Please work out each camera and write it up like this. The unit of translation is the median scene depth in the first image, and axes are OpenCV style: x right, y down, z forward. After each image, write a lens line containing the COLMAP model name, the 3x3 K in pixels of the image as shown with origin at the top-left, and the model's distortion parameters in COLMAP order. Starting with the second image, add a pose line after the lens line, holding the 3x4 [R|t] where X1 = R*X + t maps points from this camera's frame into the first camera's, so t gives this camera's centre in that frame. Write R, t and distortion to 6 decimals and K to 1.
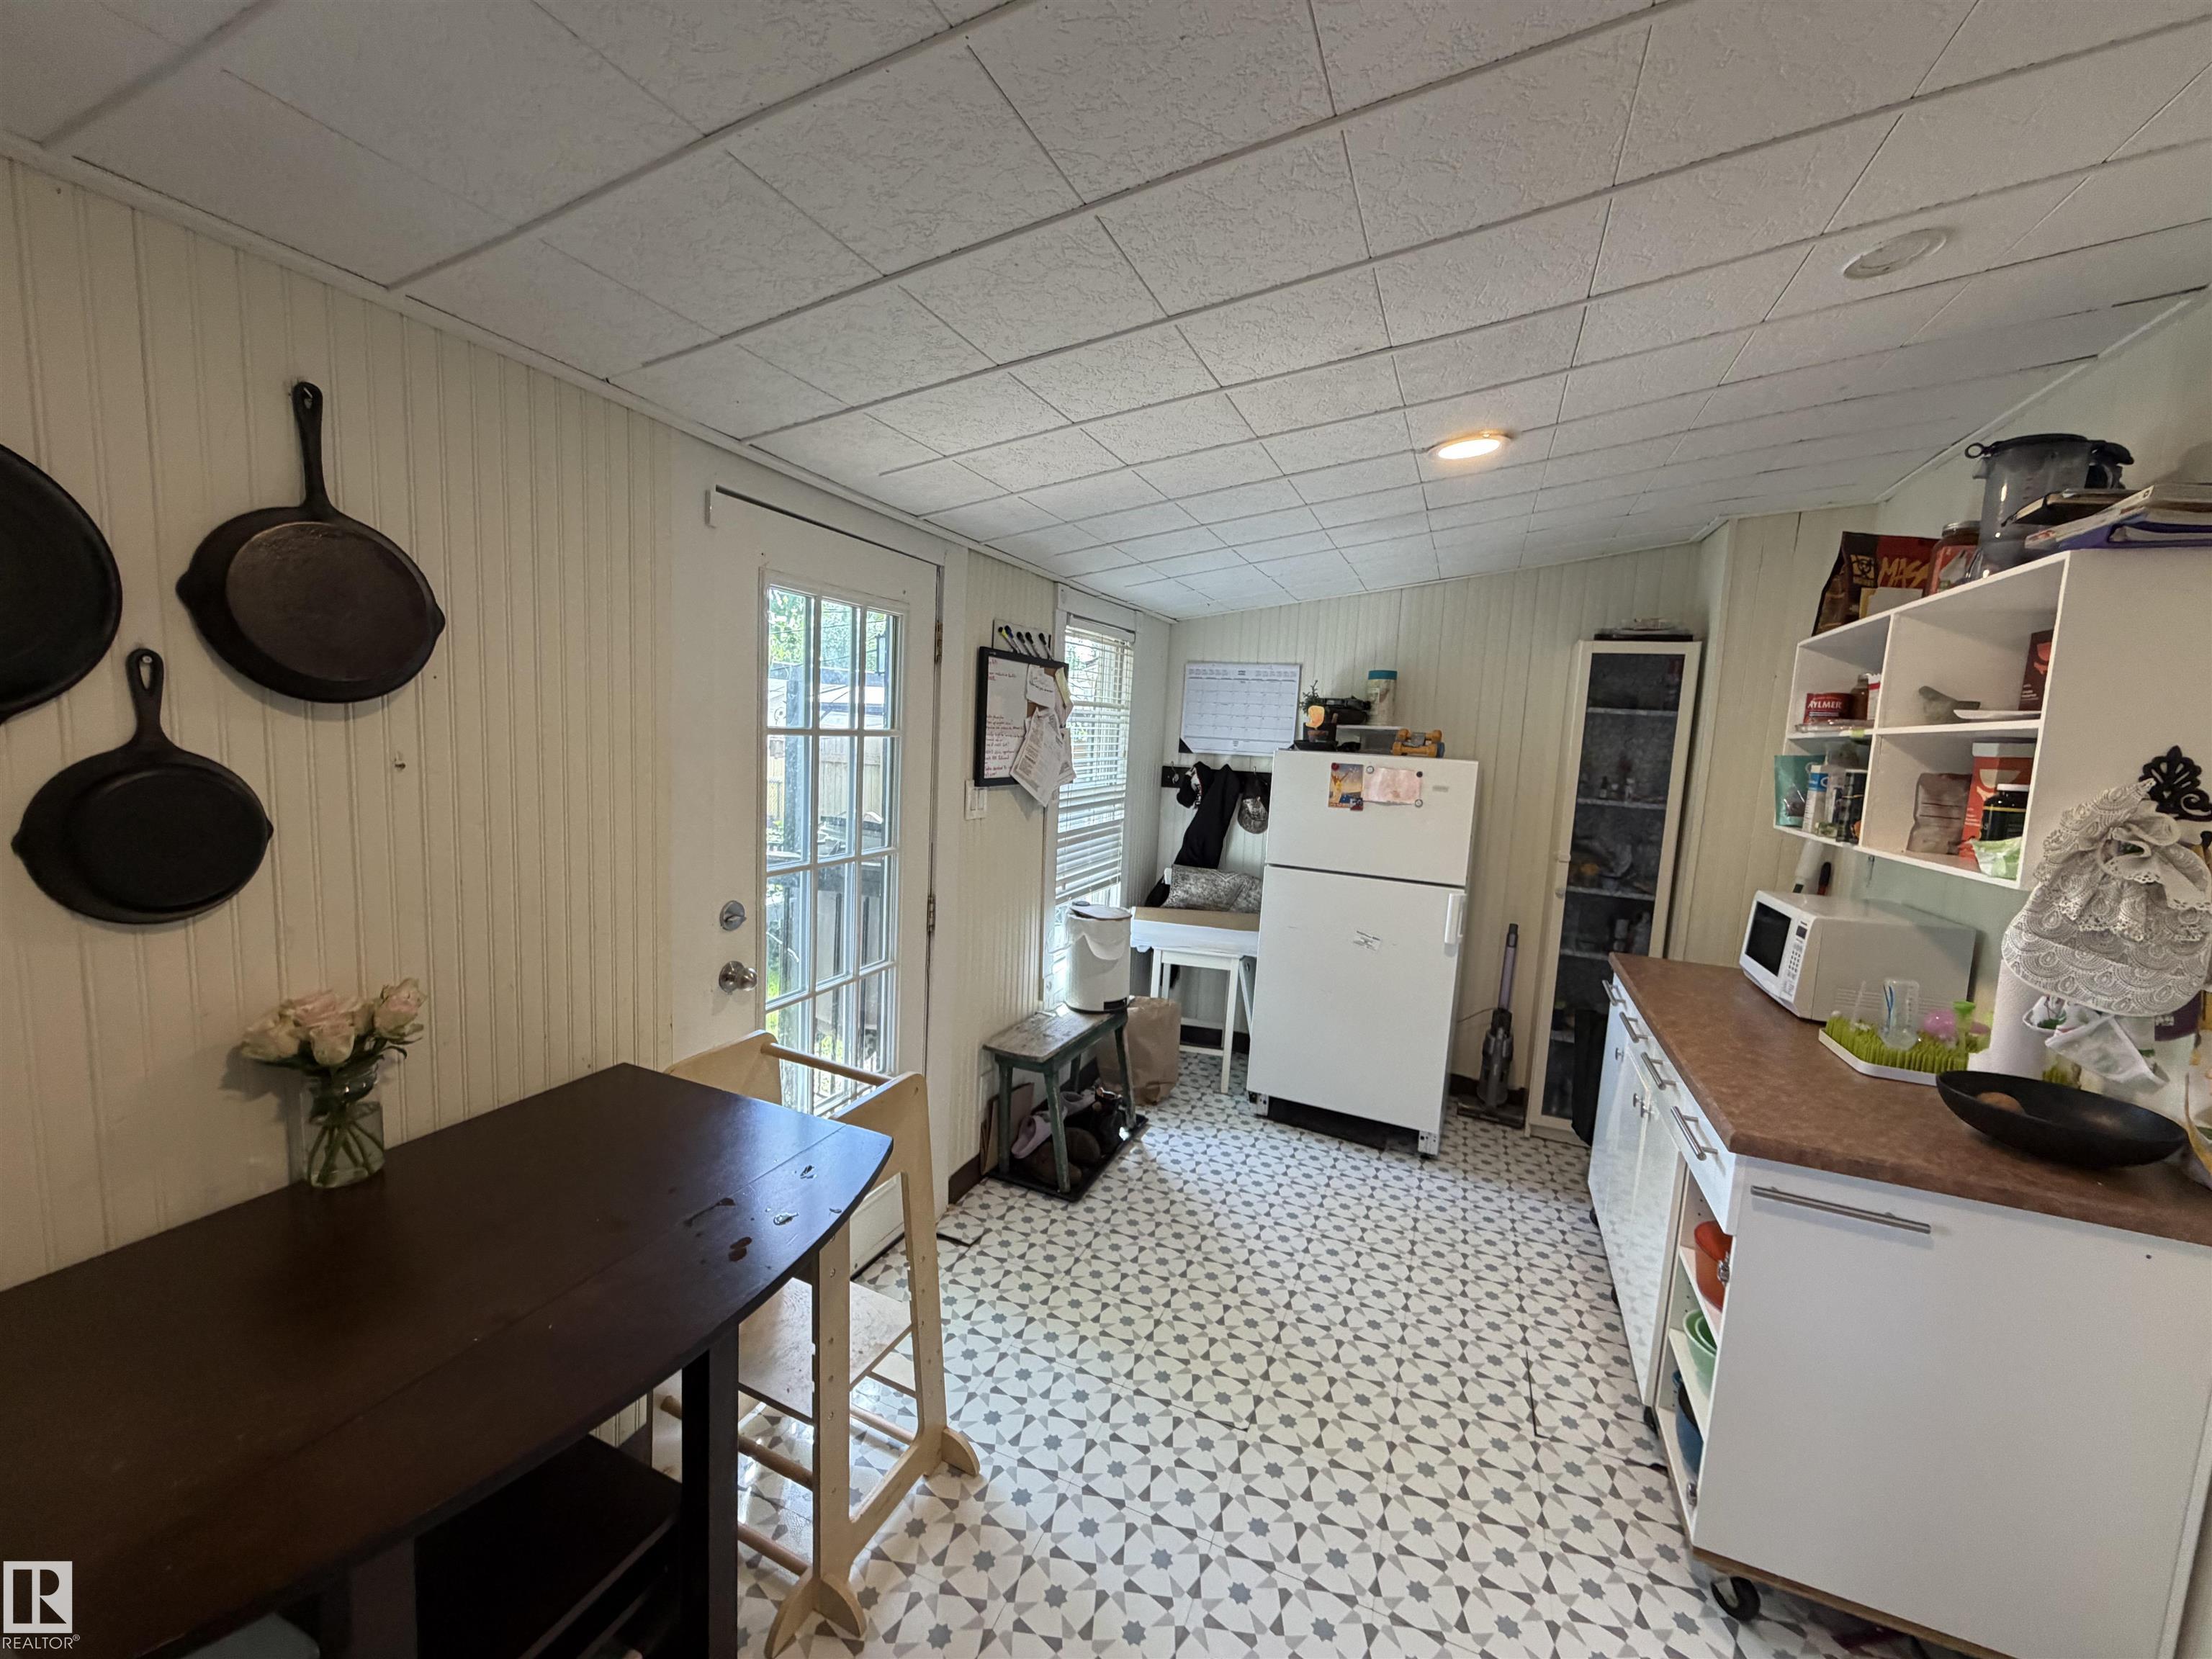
lens RADIAL K [[885.6, 0, 1096.8], [0, 885.6, 834.0], [0, 0, 1]] dist [0.000997, -0.000171]
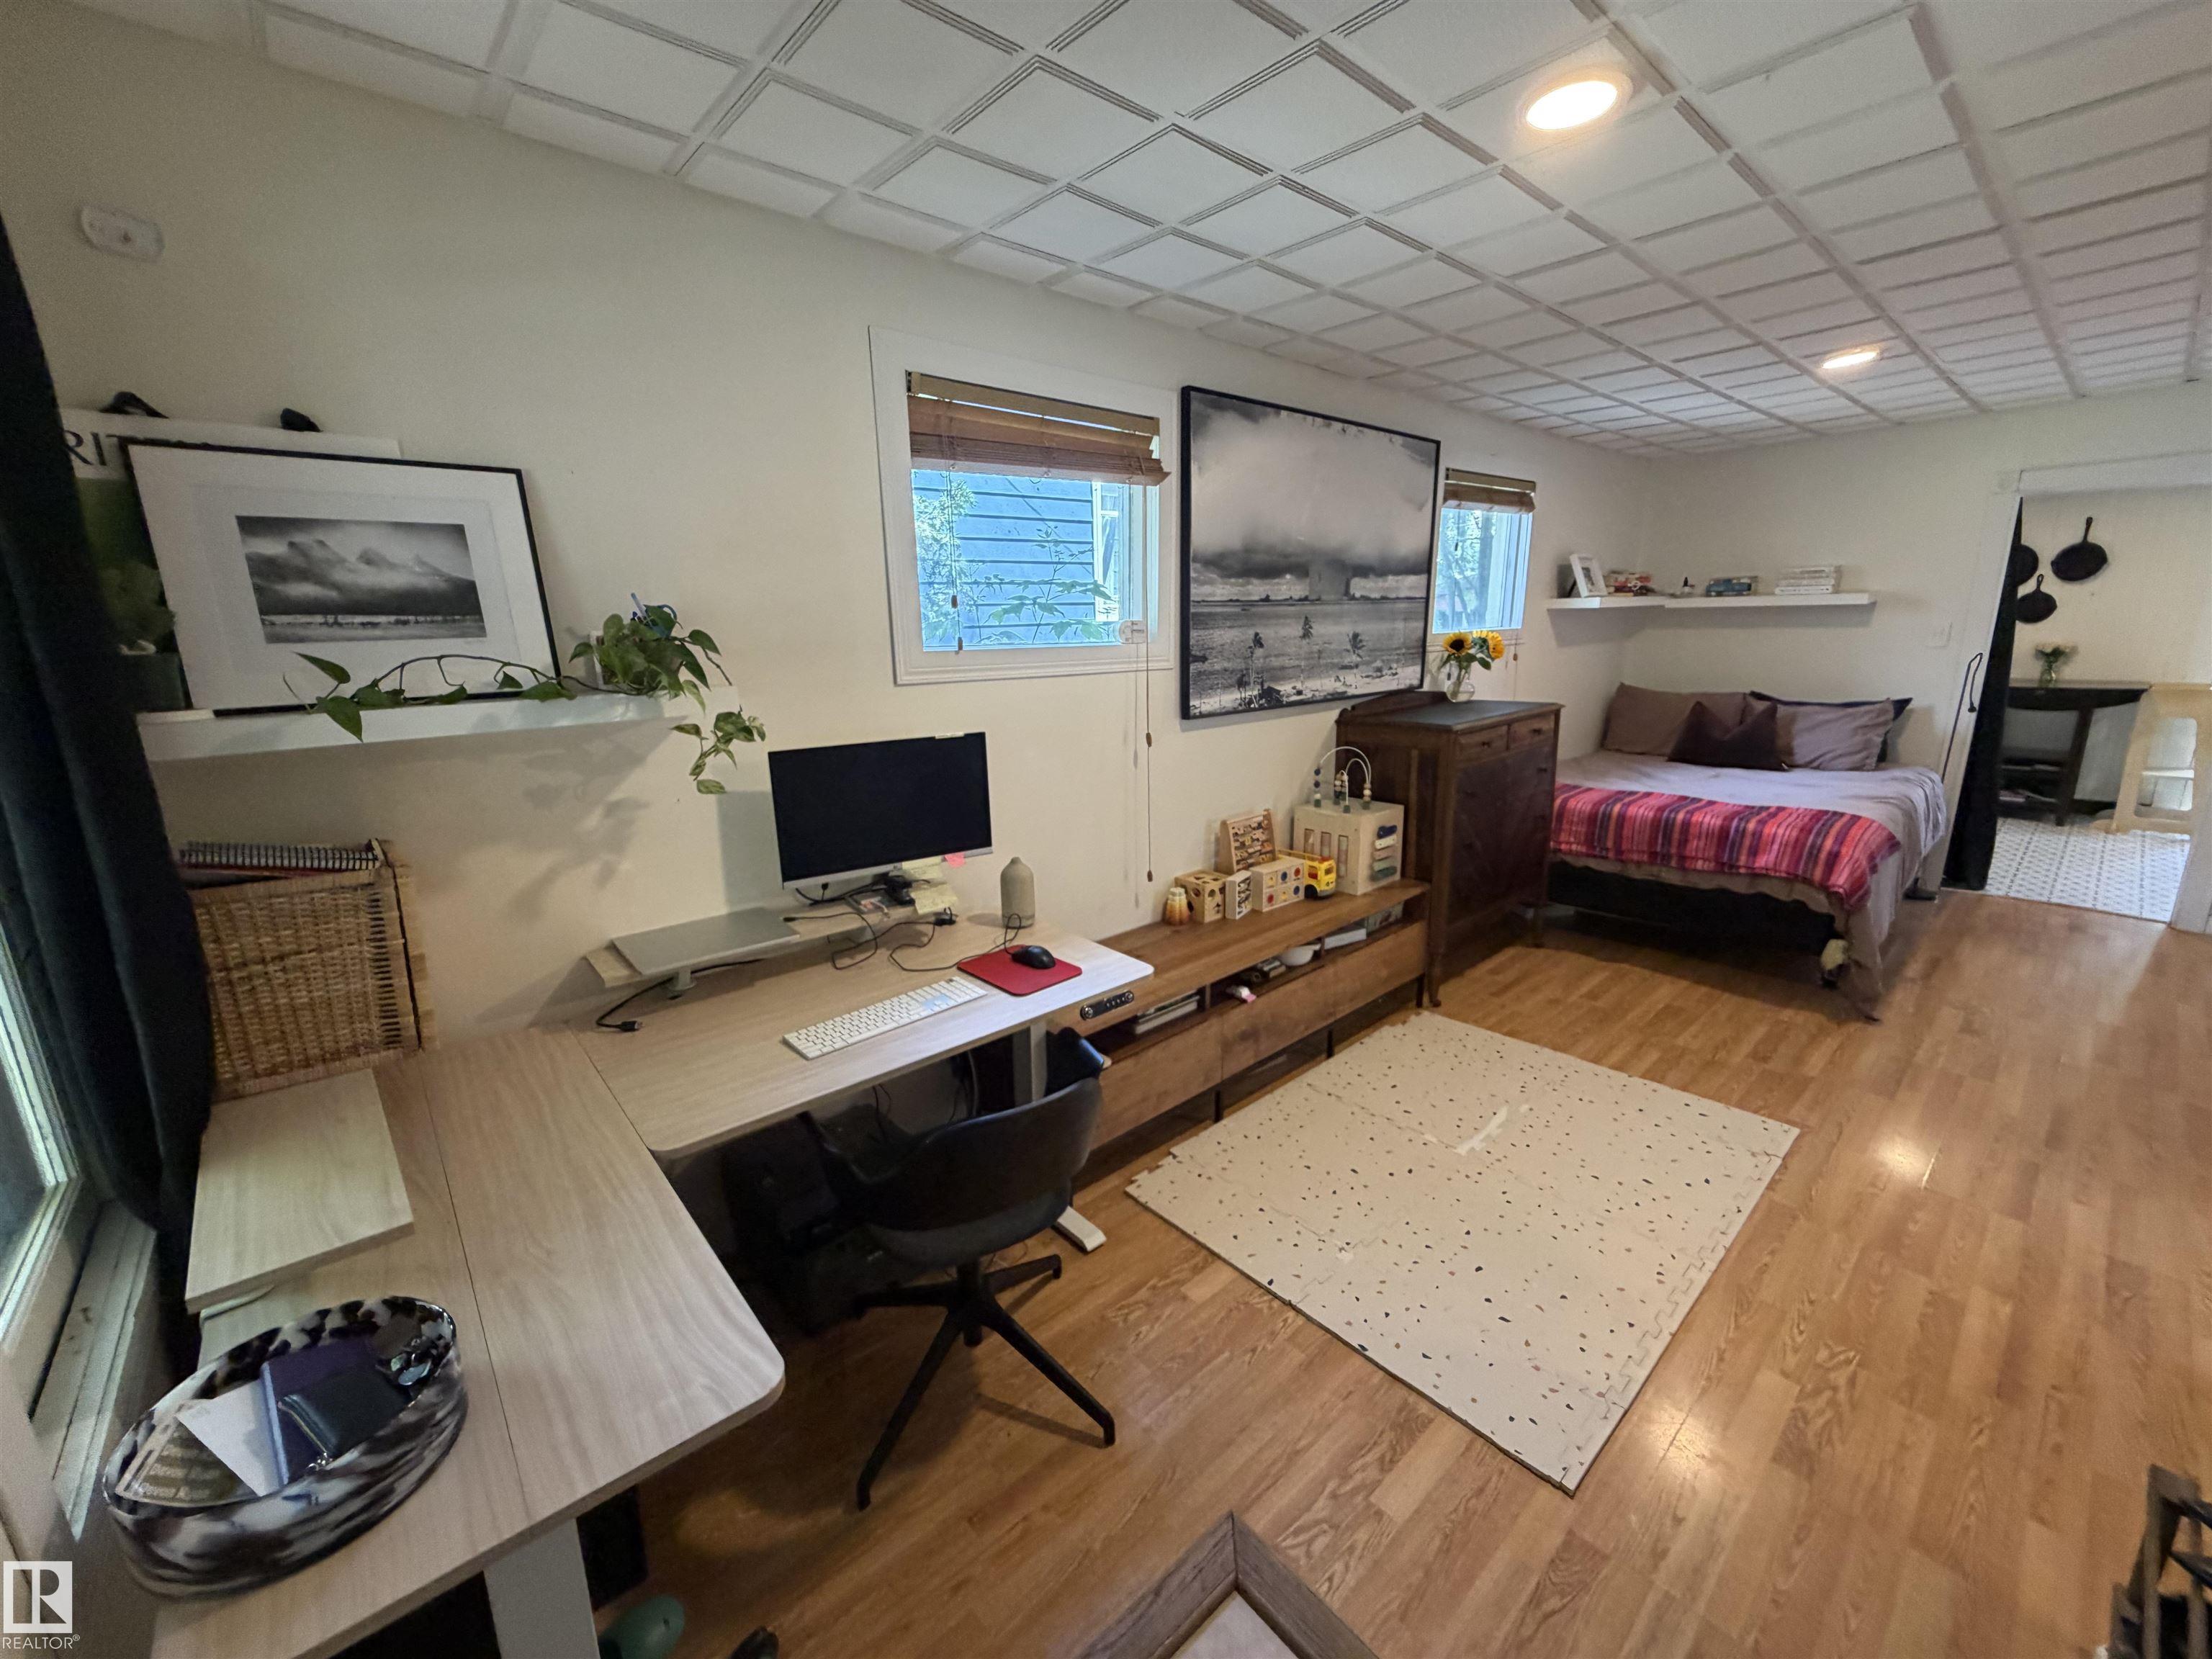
lens RADIAL K [[885.6, 0, 1100.0], [0, 885.6, 832.7], [0, 0, 1]] dist [0.000997, -0.000171]
pose [[-0.434465, 0.180670, -0.882383, 2.564228], [-0.098443, 0.964281, 0.245910, 0.219918], [0.895293, 0.193704, -0.401160, -0.682333]]
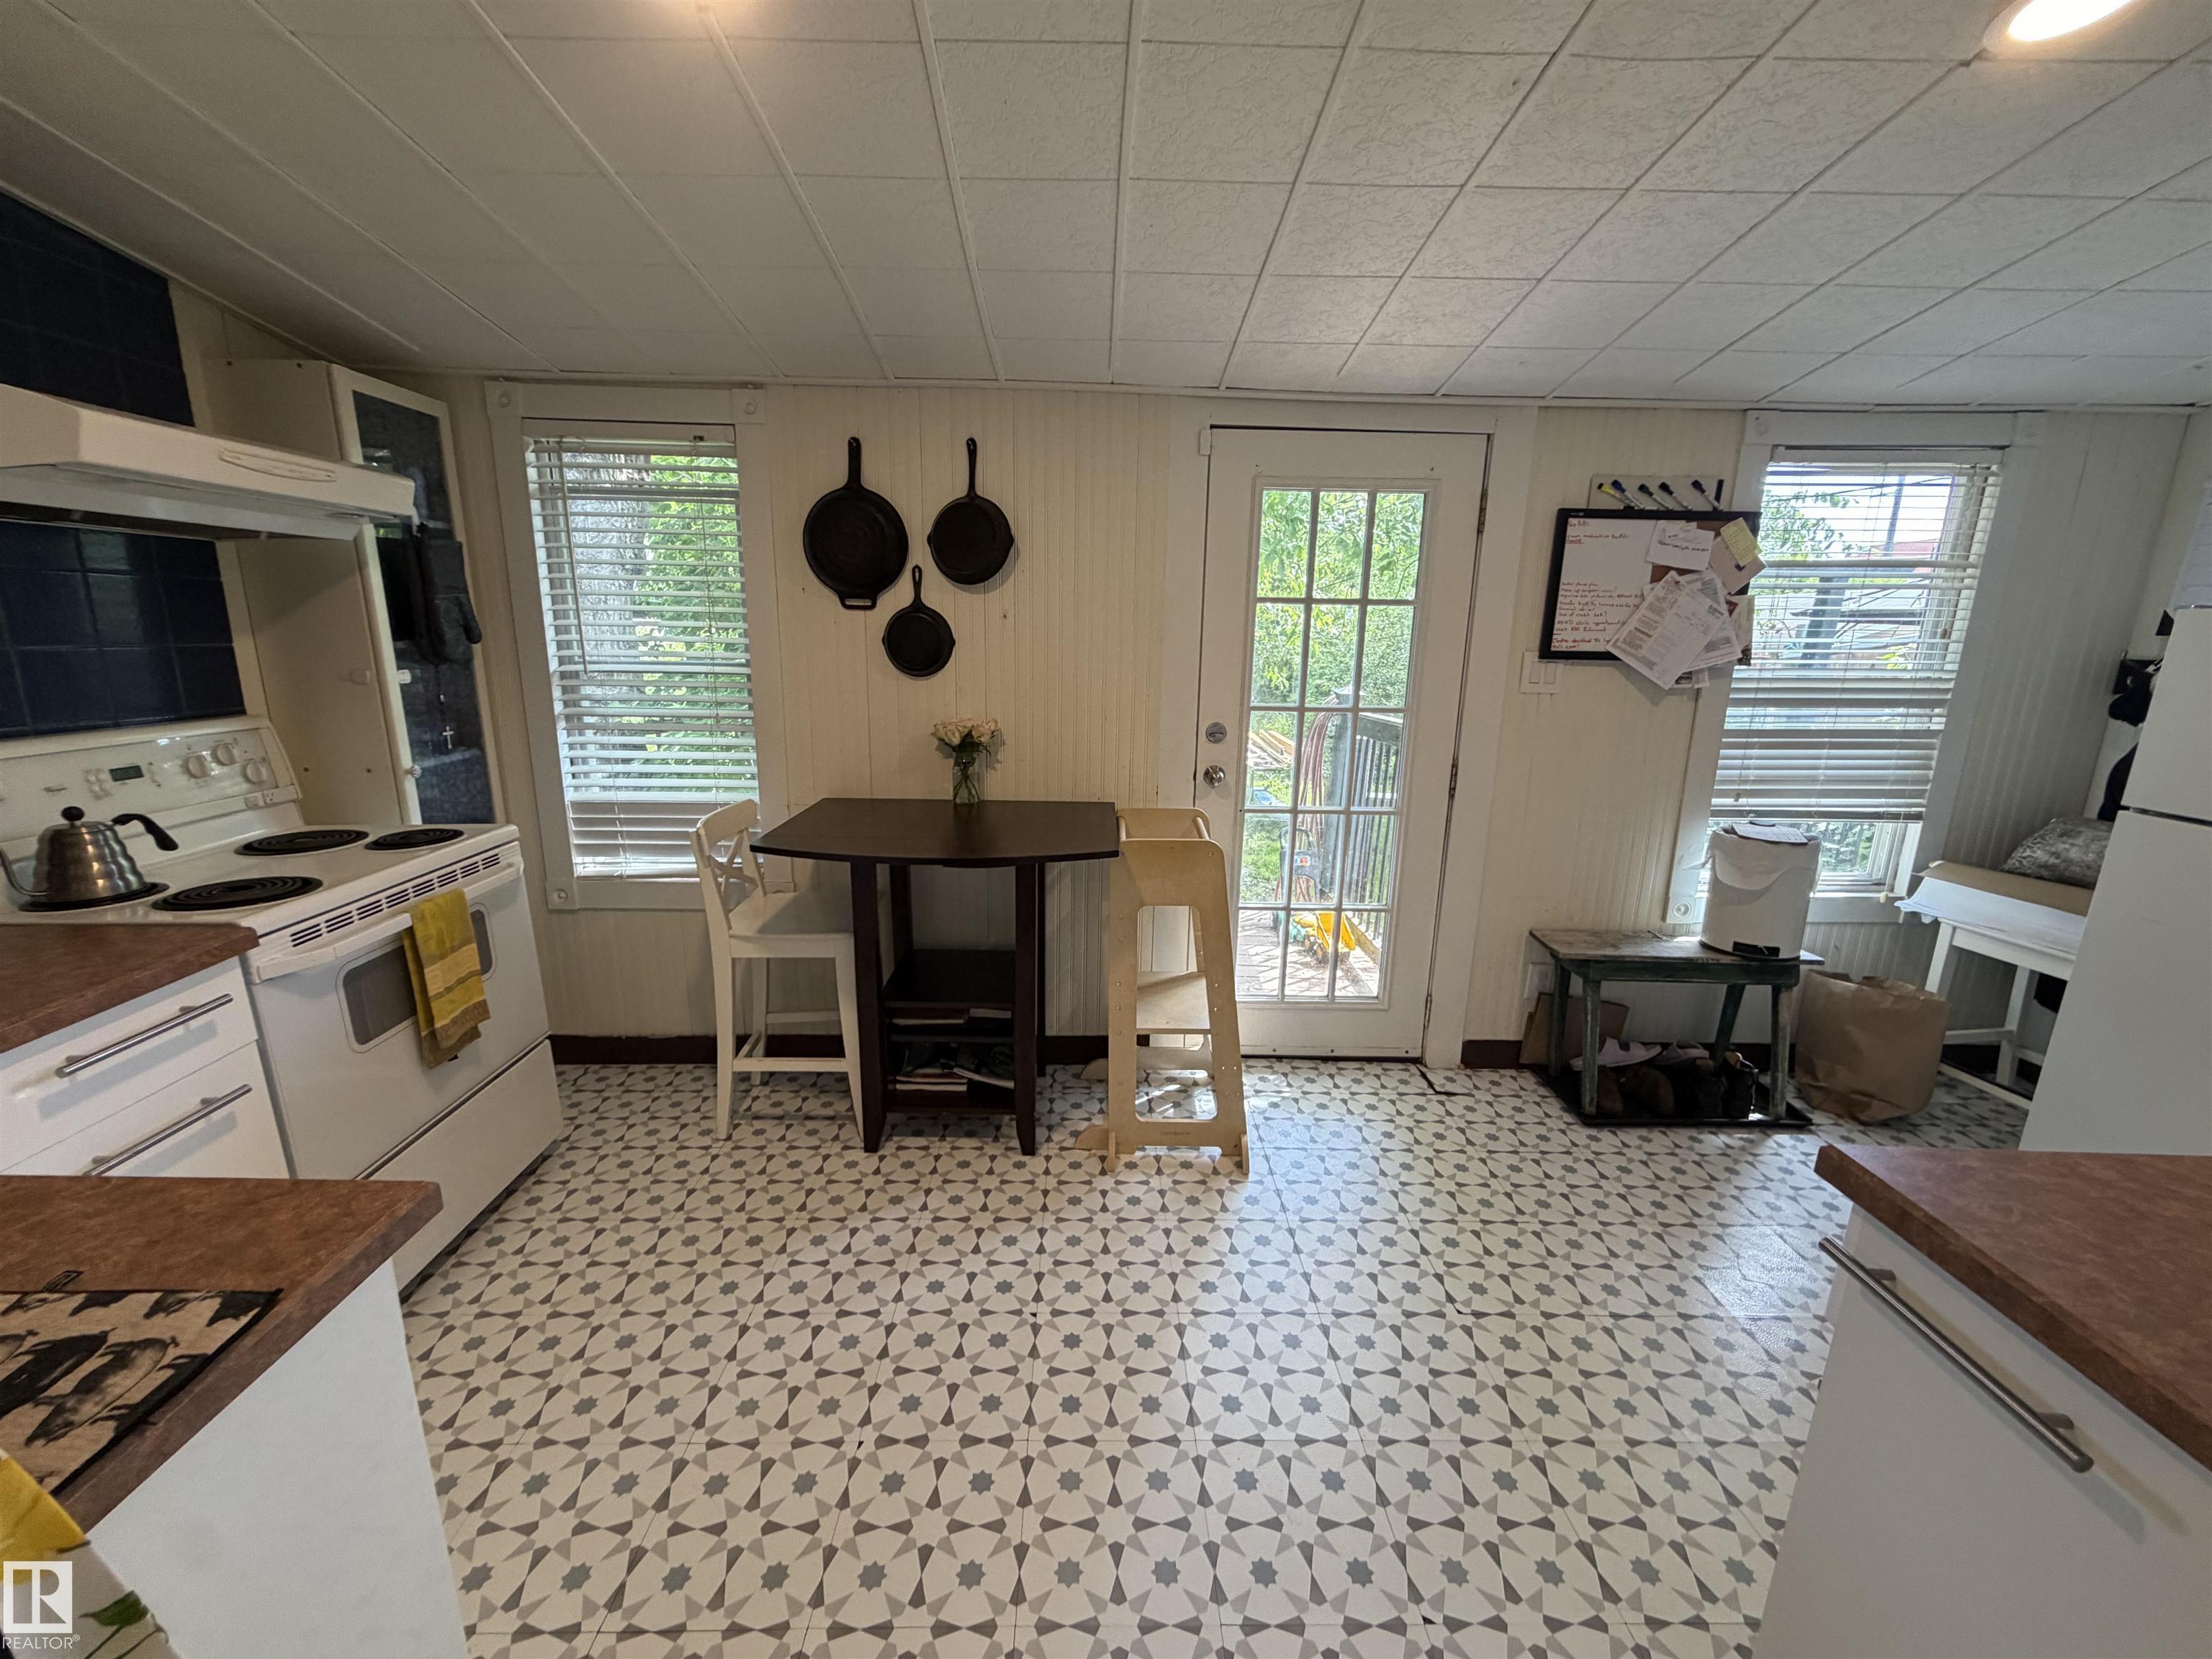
lens RADIAL K [[885.6, 0, 1093.5], [0, 885.6, 831.3], [0, 0, 1]] dist [0.000997, -0.000171]
pose [[0.401566, 0.164936, -0.900855, 0.557716], [-0.106900, 0.985367, 0.132757, 0.054633], [0.909570, 0.042990, 0.413322, 0.159086]]
